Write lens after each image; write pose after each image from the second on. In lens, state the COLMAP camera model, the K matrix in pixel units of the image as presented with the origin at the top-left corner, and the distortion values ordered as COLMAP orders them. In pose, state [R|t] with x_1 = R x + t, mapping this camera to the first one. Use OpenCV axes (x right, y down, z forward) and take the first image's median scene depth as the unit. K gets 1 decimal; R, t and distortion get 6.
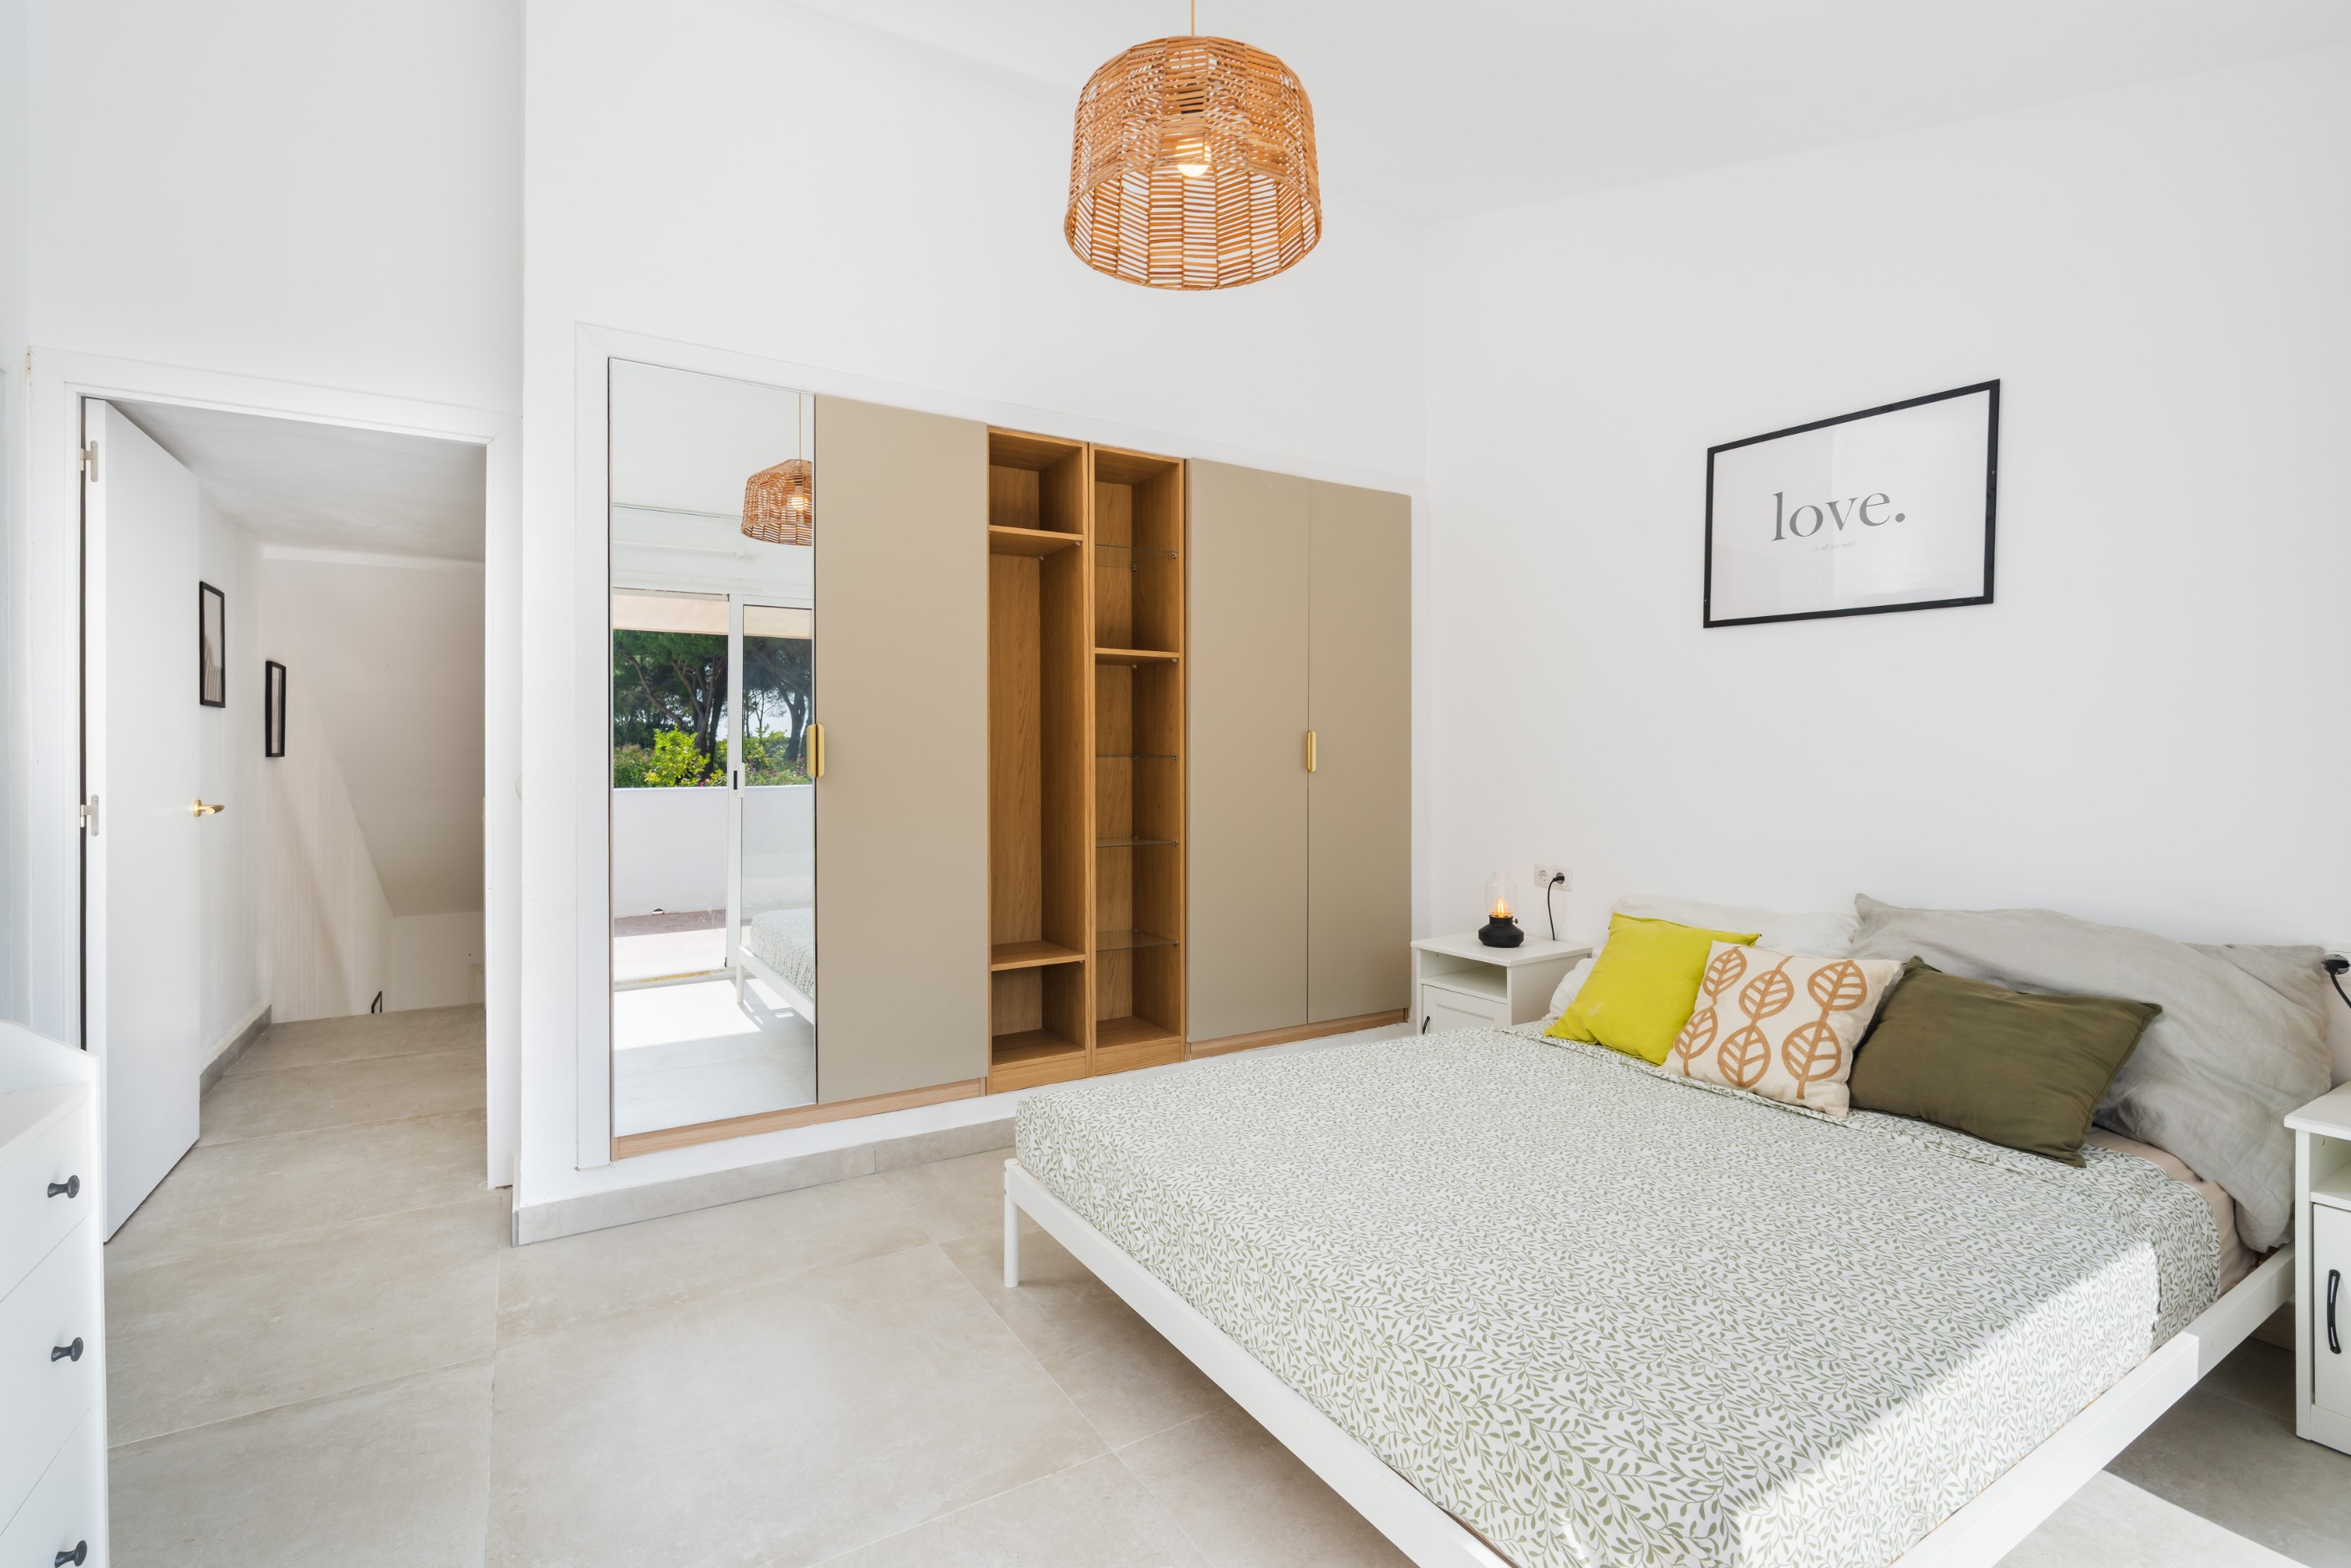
lens RADIAL K [[1065.8, 0, 1177.4], [0, 1065.8, 779.3], [0, 0, 1]] dist [-0.006059, 0.001243]
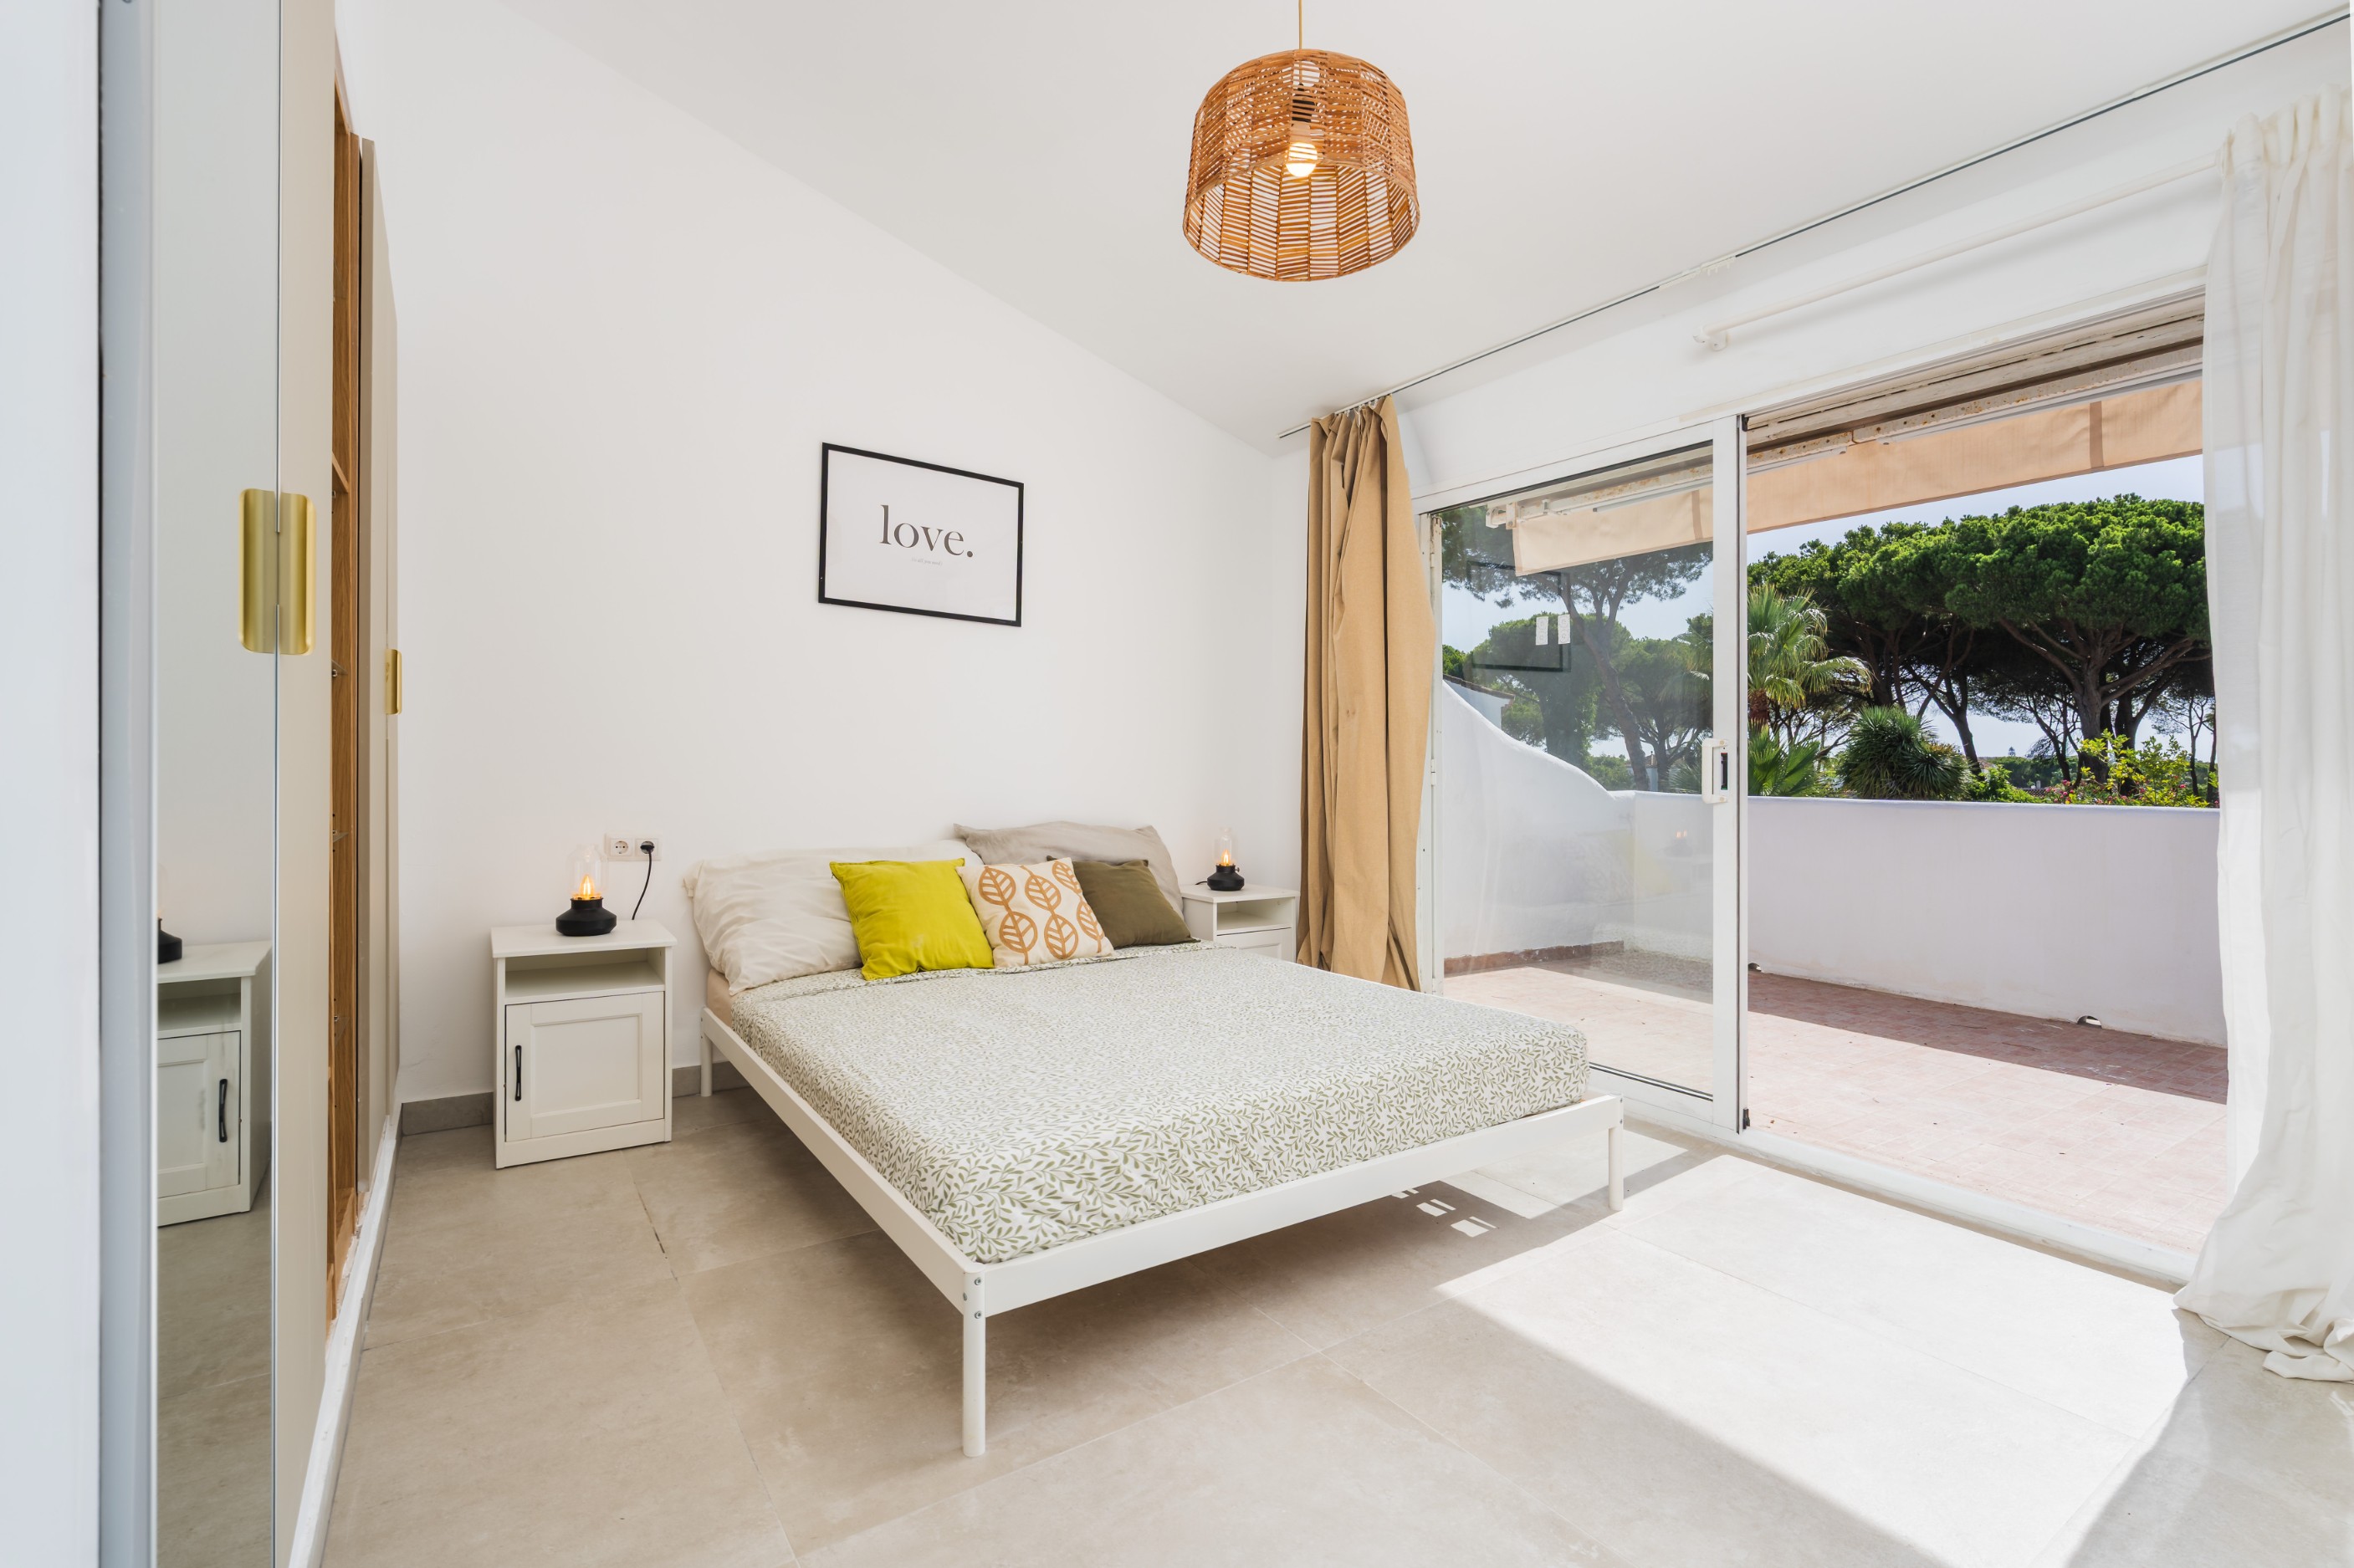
lens RADIAL K [[1066.9, 0, 1175.7], [0, 1066.9, 759.2], [0, 0, 1]] dist [-0.006059, 0.001243]
pose [[-0.049216, 0.004416, 0.998778, -0.746220], [0.001347, 0.999990, -0.004355, 0.032000], [-0.998787, 0.001131, -0.049221, 0.800969]]
